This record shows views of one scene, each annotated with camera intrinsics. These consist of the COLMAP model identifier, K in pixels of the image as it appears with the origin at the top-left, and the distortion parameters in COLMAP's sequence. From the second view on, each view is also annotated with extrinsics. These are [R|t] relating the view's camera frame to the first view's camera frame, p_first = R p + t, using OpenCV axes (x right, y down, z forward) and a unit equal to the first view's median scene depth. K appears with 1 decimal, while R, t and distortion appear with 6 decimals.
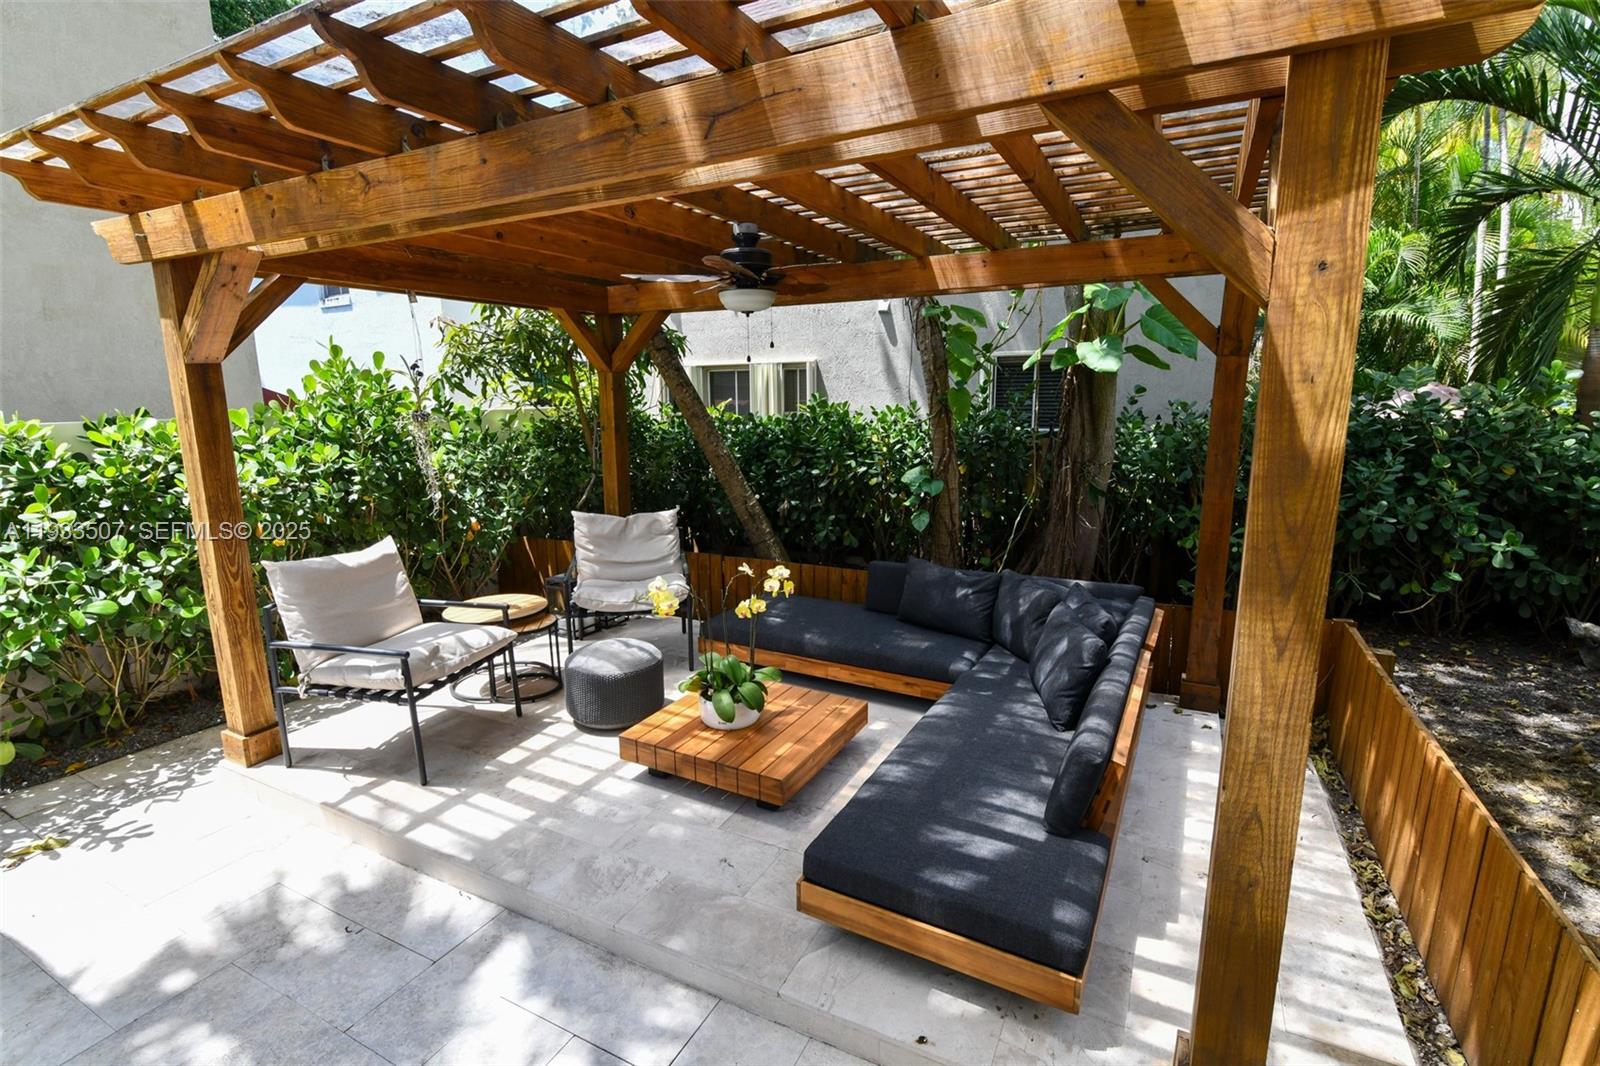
lens RADIAL K [[729.9, 0, 803.4], [0, 729.9, 534.8], [0, 0, 1]] dist [-0.020451, 0.001375]
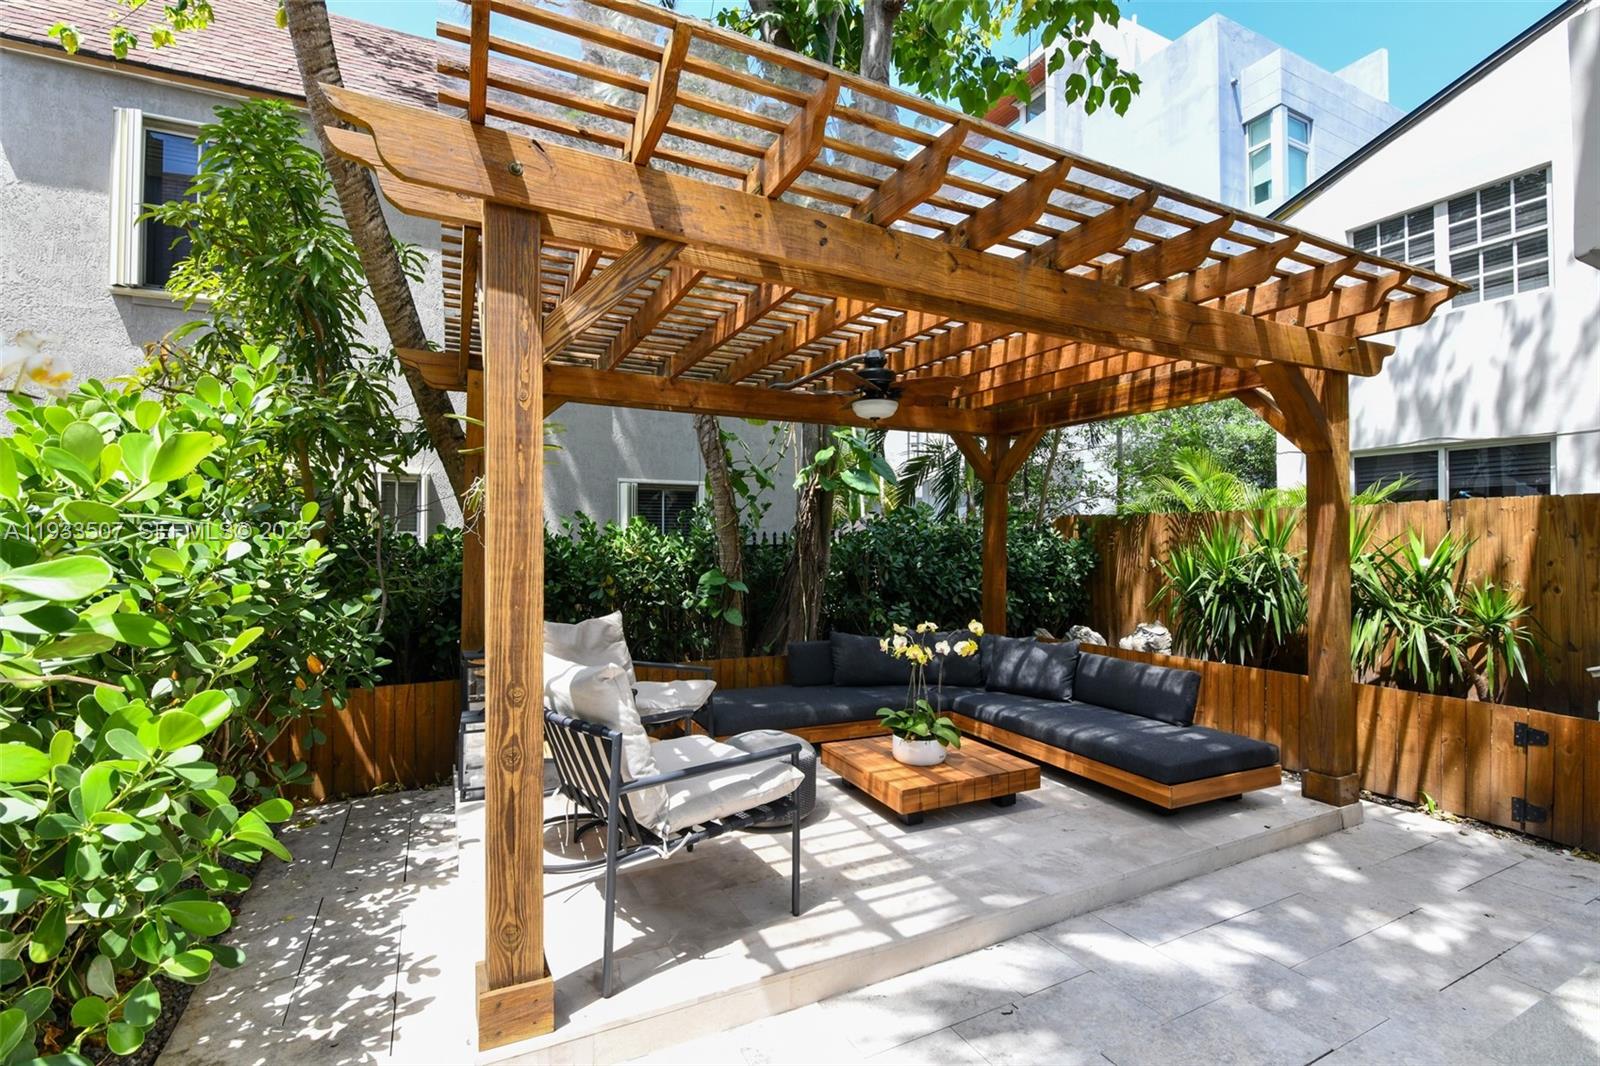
lens RADIAL K [[729.9, 0, 803.4], [0, 729.9, 534.8], [0, 0, 1]] dist [-0.020451, 0.001375]
pose [[0.592303, 0.021792, 0.805421, -1.156373], [0.142565, 0.981027, -0.131385, 0.032509], [-0.793002, 0.192645, 0.577958, 0.426738]]
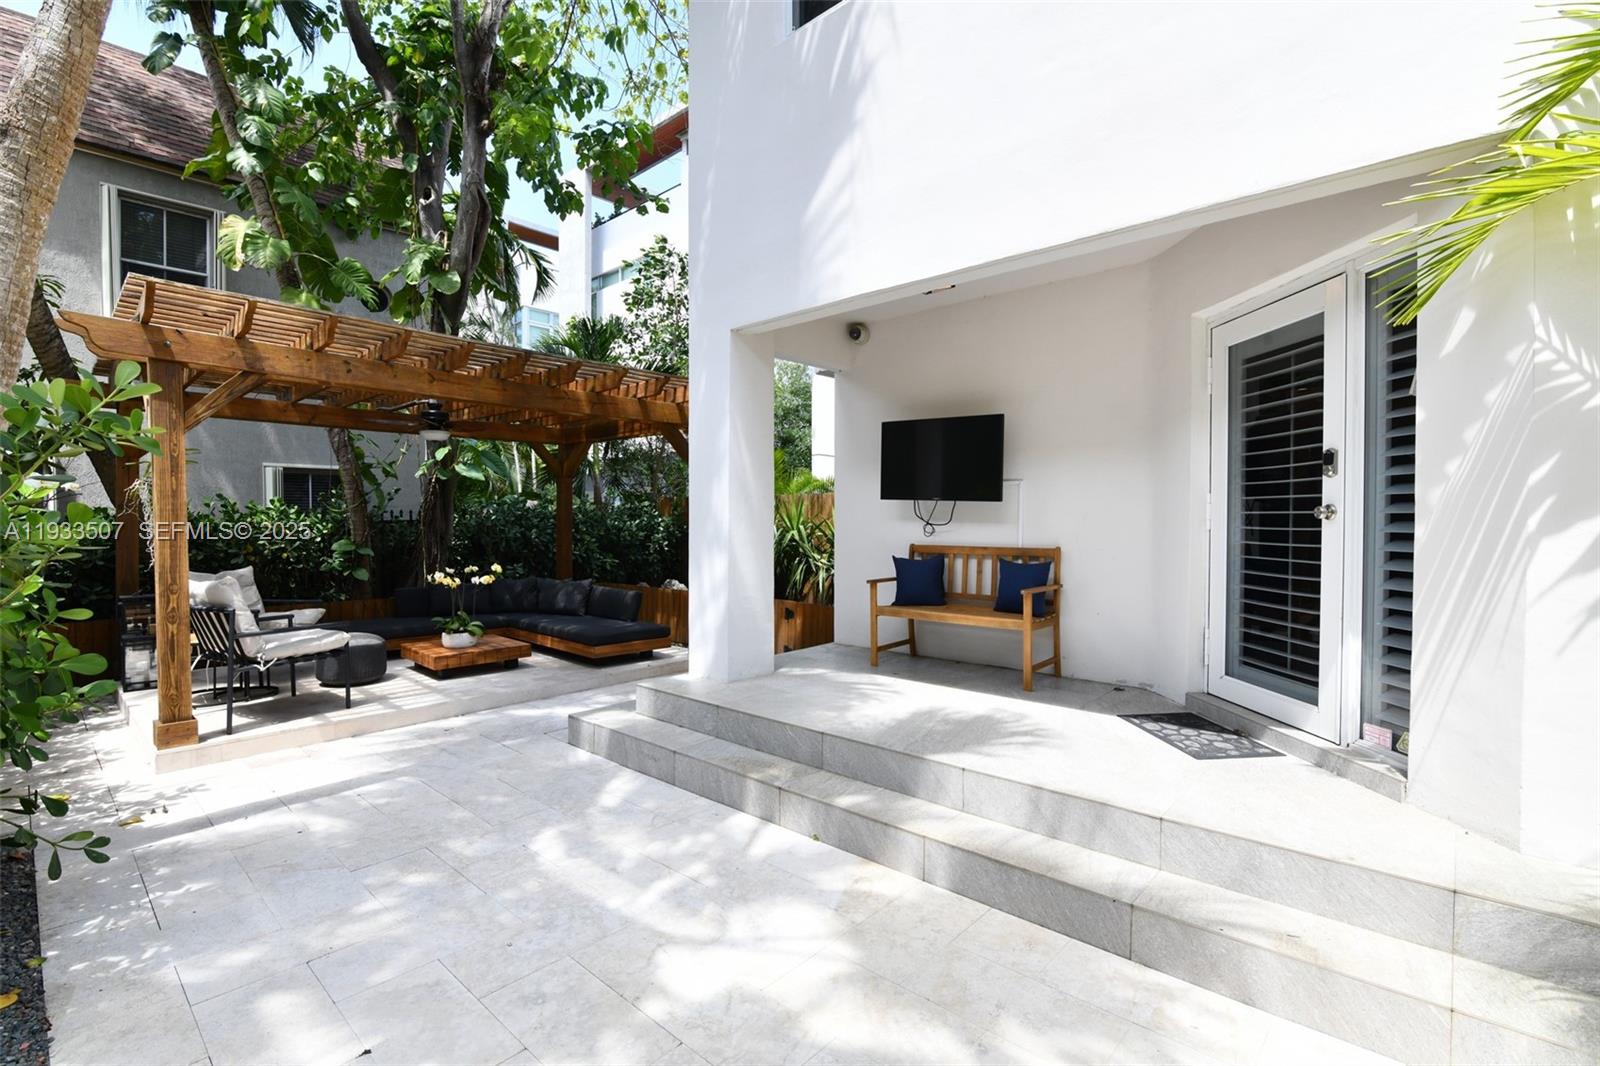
lens RADIAL K [[734.9, 0, 804.4], [0, 734.9, 535.1], [0, 0, 1]] dist [-0.017723, 0.001050]
pose [[0.266544, -0.010159, 0.963769, -1.755684], [0.179141, 0.983043, -0.039182, 0.207051], [-0.947028, 0.183094, 0.263844, -0.435475]]
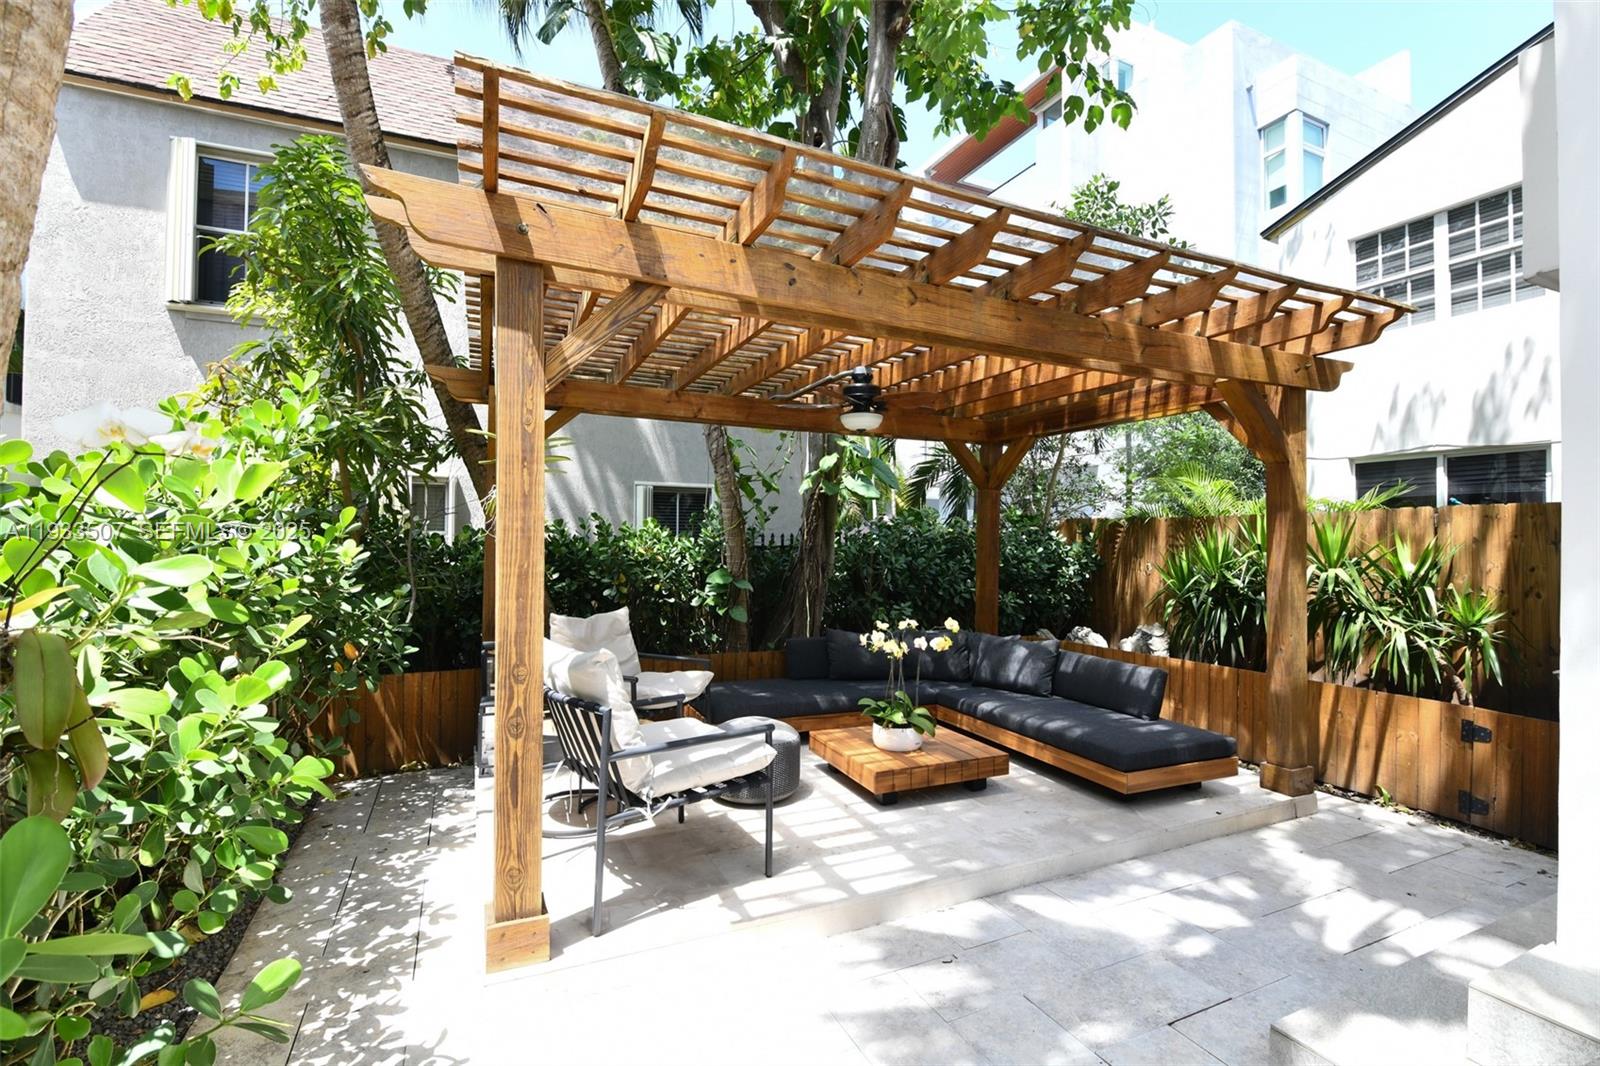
lens RADIAL K [[729.9, 0, 803.4], [0, 729.9, 534.8], [0, 0, 1]] dist [-0.020451, 0.001375]
pose [[0.618820, 0.026037, 0.785101, -1.200160], [0.131844, 0.981830, -0.136481, 0.049821], [-0.774390, 0.187967, 0.604143, 0.318873]]
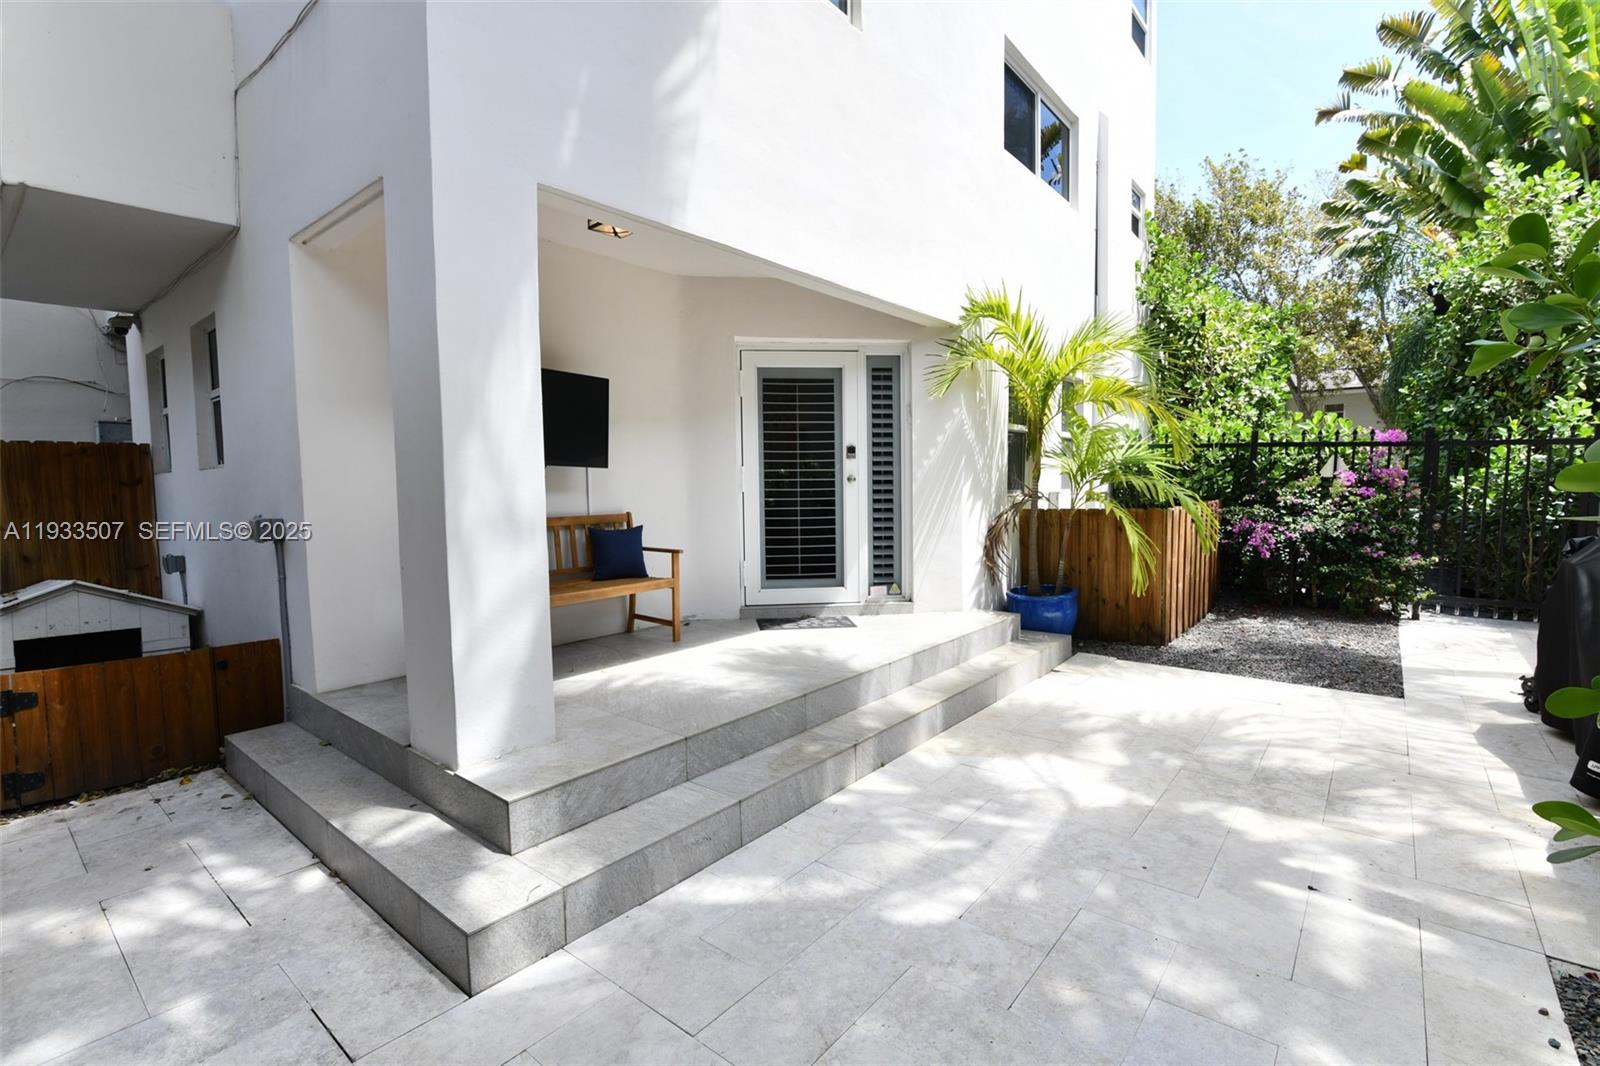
lens RADIAL K [[734.9, 0, 804.4], [0, 734.9, 535.1], [0, 0, 1]] dist [-0.017723, 0.001050]
pose [[-0.978037, 0.007868, 0.208283, -0.925505], [0.061192, 0.966090, 0.250850, -0.054215], [-0.199246, 0.258085, -0.945353, 0.877579]]
